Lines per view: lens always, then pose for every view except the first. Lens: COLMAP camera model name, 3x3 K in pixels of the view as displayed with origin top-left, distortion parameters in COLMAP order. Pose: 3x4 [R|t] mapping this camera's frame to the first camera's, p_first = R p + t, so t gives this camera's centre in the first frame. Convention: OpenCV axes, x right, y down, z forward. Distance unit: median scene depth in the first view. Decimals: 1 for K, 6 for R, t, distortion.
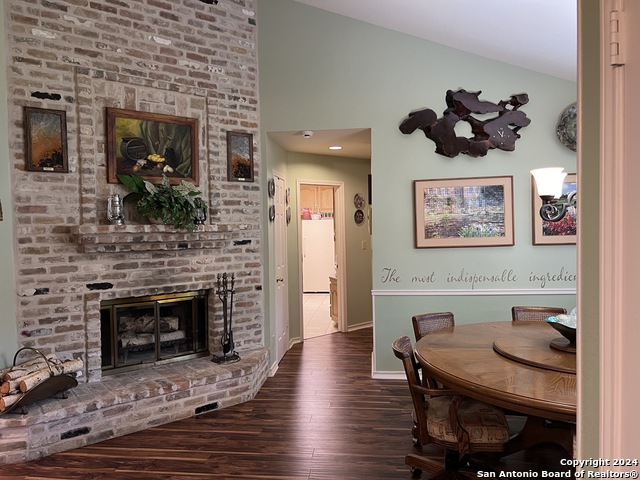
lens RADIAL K [[481.9, 0, 323.5], [0, 481.9, 241.8], [0, 0, 1]] dist [0.061409, -0.078752]
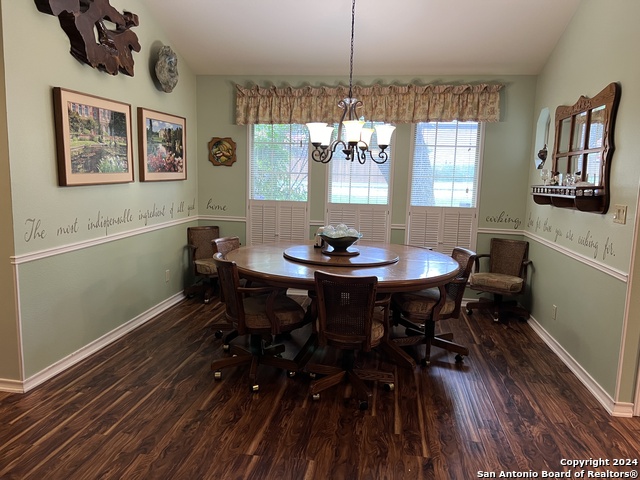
lens RADIAL K [[481.9, 0, 316.8], [0, 481.9, 241.4], [0, 0, 1]] dist [0.061409, -0.078752]
pose [[0.046822, -0.122962, 0.991306, -0.524213], [0.008542, 0.992408, 0.122695, 0.008721], [-0.998867, 0.002723, 0.047517, 0.616343]]
